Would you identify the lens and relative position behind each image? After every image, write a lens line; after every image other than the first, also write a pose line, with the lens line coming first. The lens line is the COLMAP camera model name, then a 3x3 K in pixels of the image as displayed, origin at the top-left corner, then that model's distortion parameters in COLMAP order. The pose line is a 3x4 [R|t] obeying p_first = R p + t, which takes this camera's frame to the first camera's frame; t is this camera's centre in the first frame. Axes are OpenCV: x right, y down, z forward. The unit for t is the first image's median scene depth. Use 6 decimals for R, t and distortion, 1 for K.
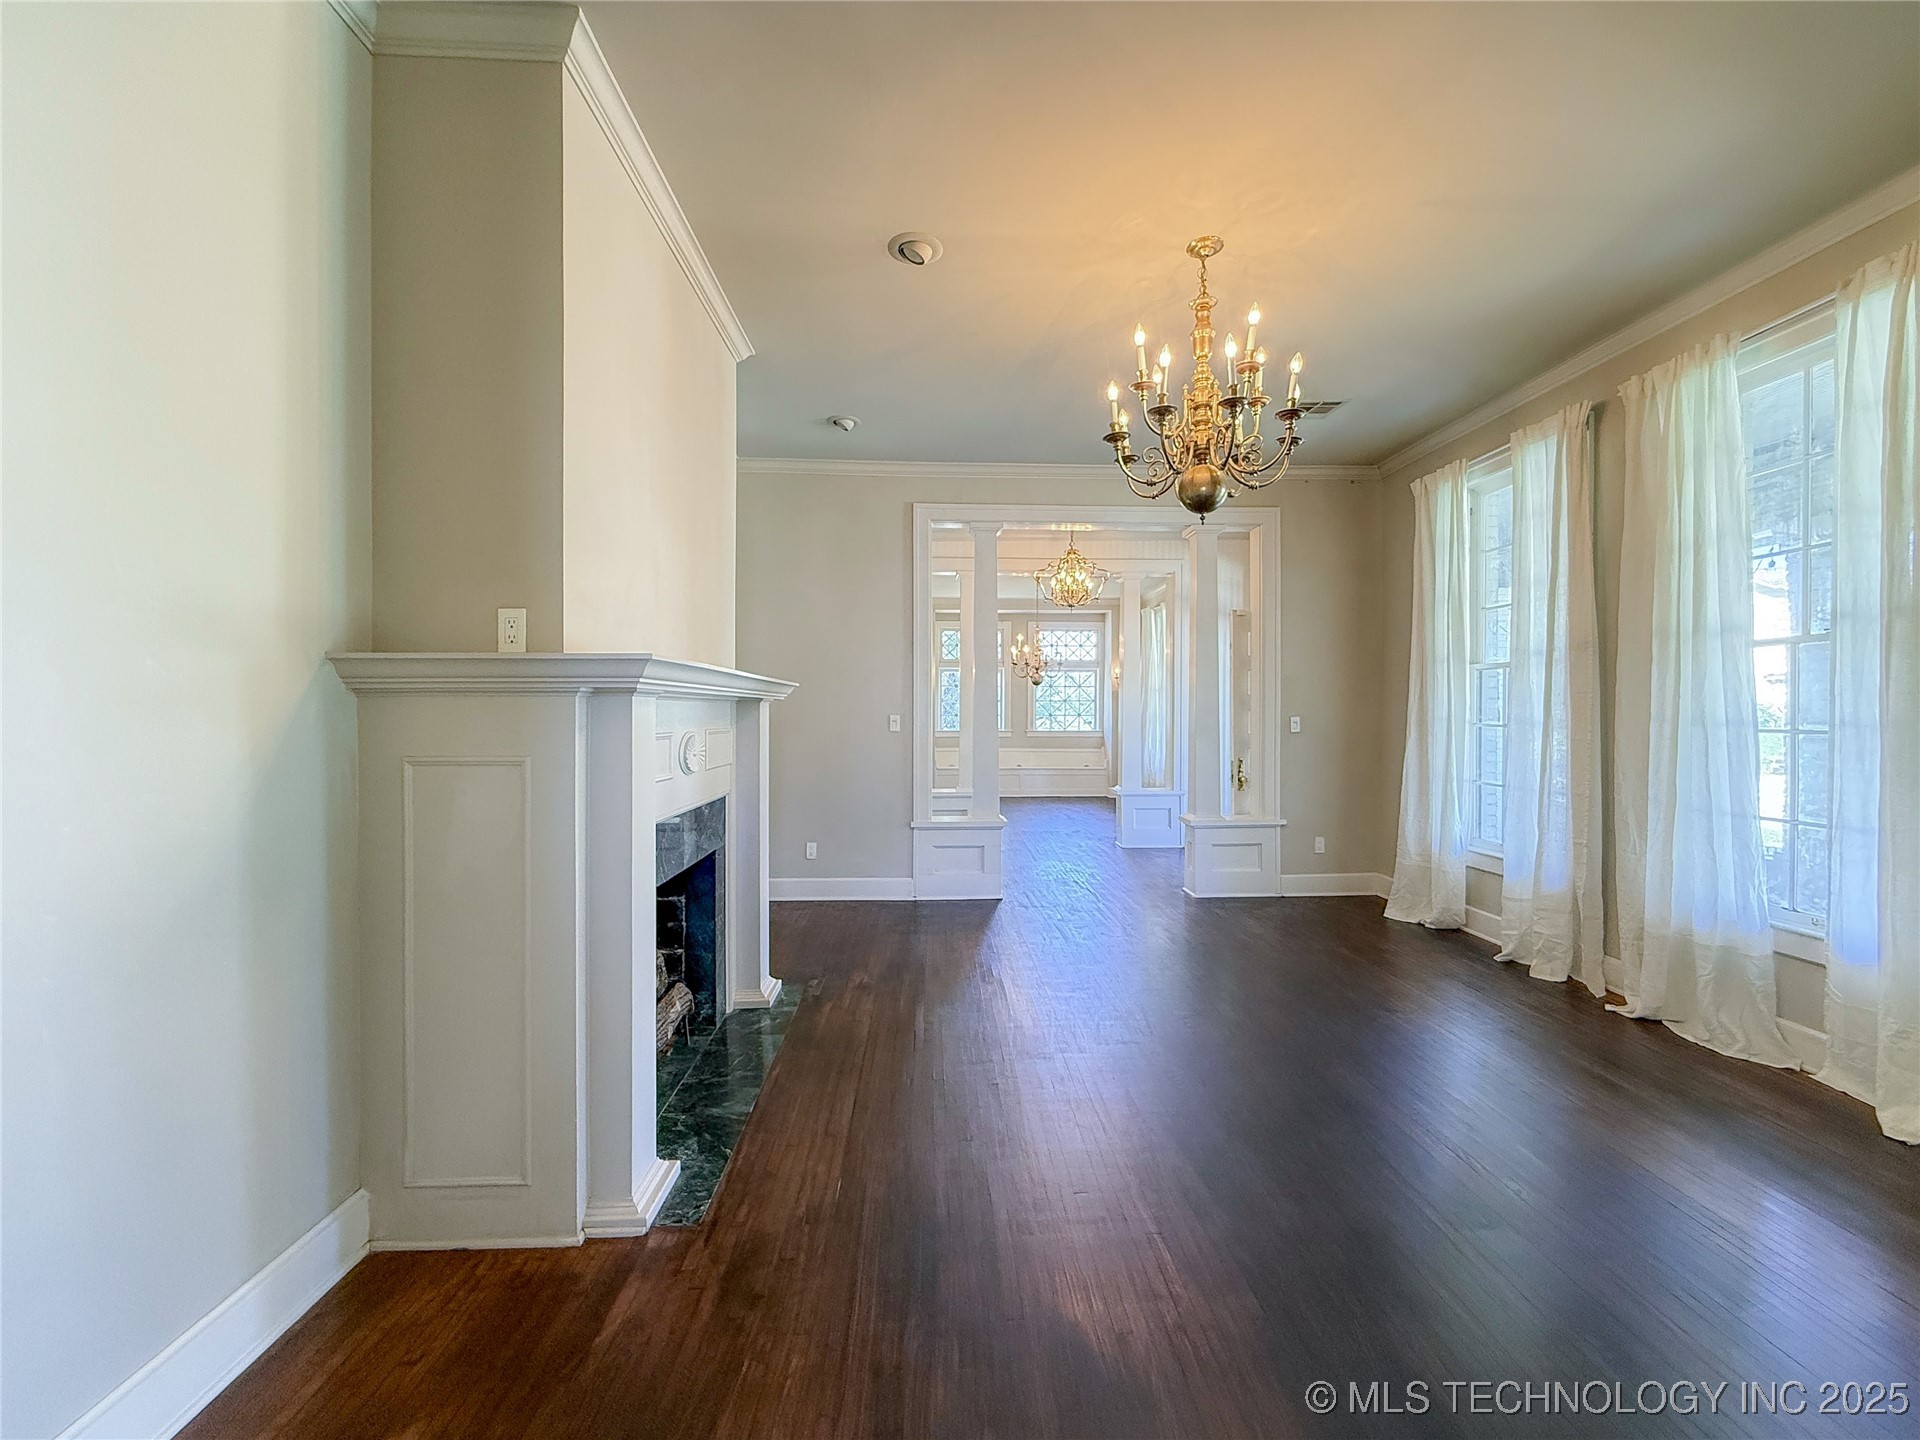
lens RADIAL K [[771.2, 0, 958.8], [0, 771.2, 718.5], [0, 0, 1]] dist [0.000386, 0.000176]
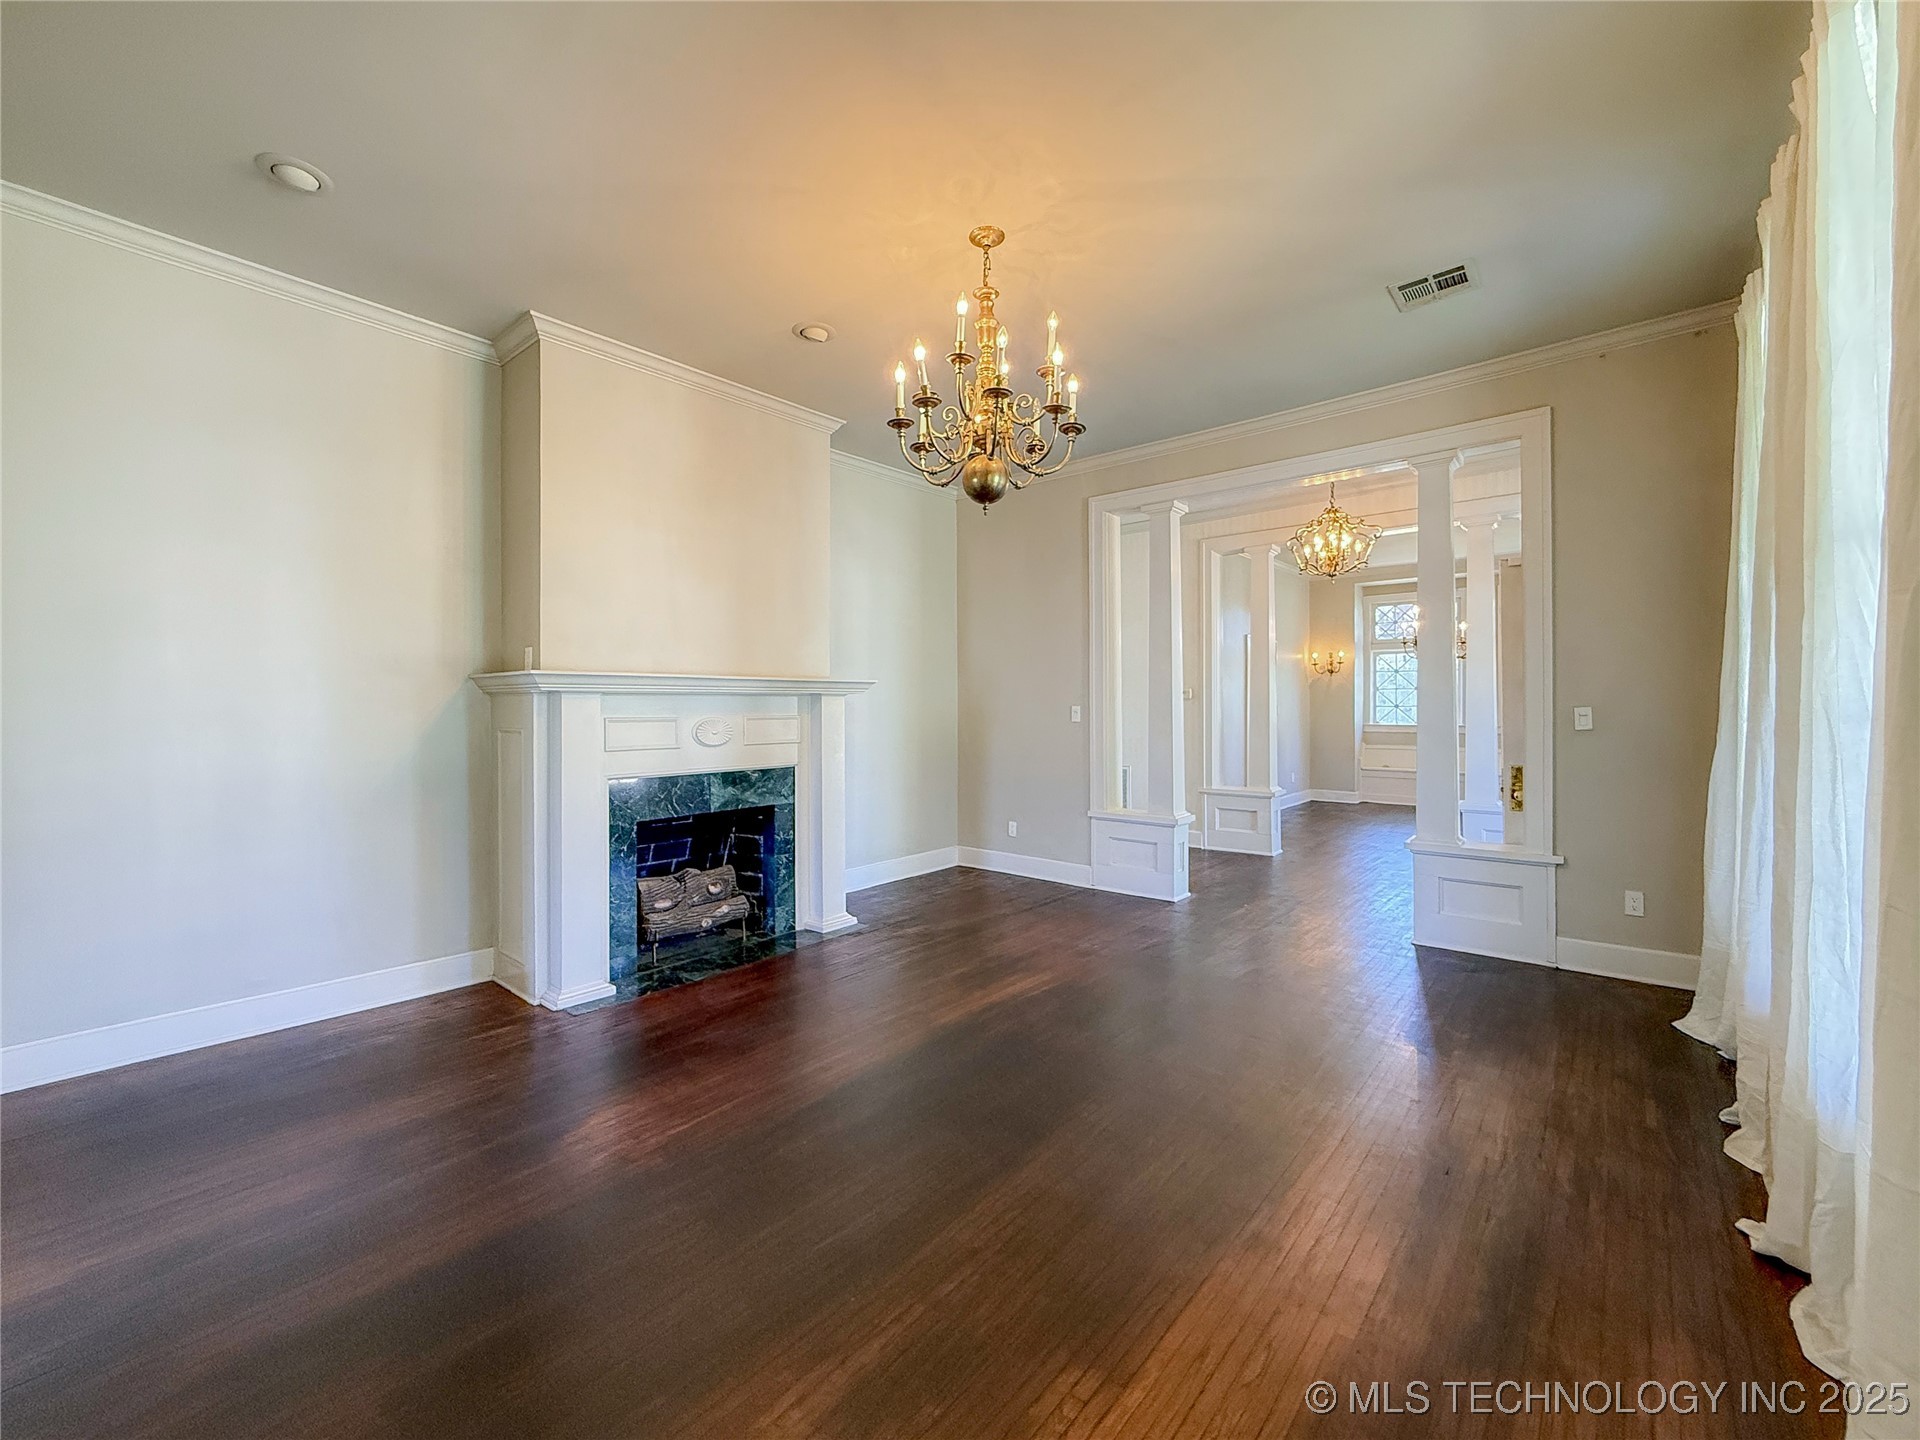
lens RADIAL K [[781.6, 0, 950.3], [0, 781.6, 706.9], [0, 0, 1]] dist [0.000105, 0.000236]
pose [[0.732438, -0.000993, -0.680833, 0.762830], [-0.002065, 0.999991, -0.003681, 0.001307], [0.680830, 0.004102, 0.732430, 0.178518]]
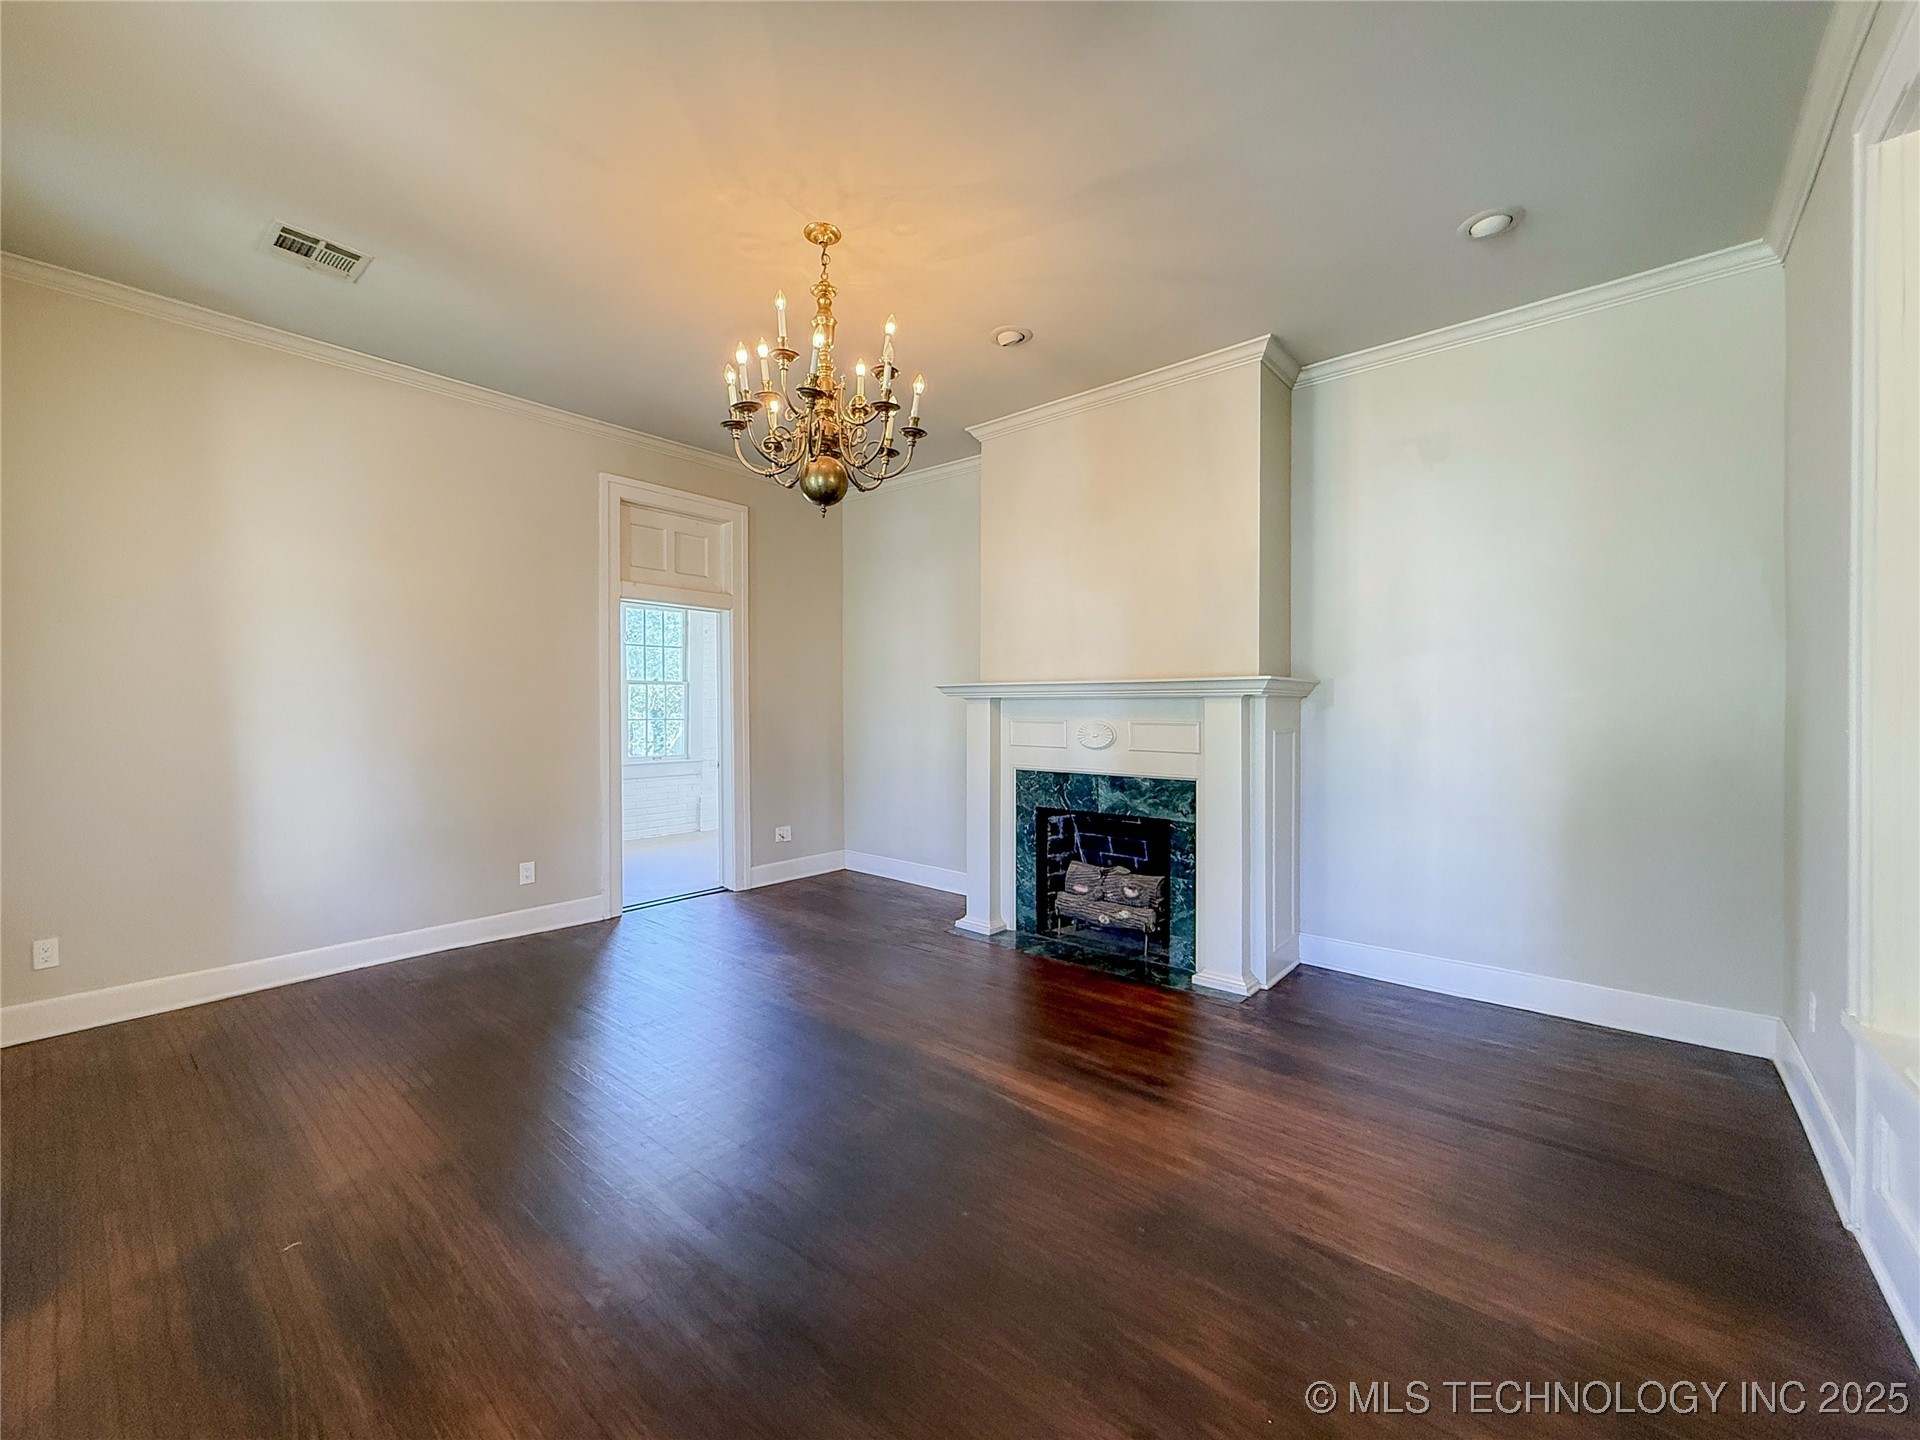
lens RADIAL K [[765.7, 0, 938.6], [0, 765.7, 709.8], [0, 0, 1]] dist [-0.000743, 0.000076]
pose [[-0.677970, 0.007062, -0.735056, 0.741162], [-0.002737, 0.999923, 0.012130, -0.016914], [0.735085, 0.010235, -0.677898, 1.389361]]
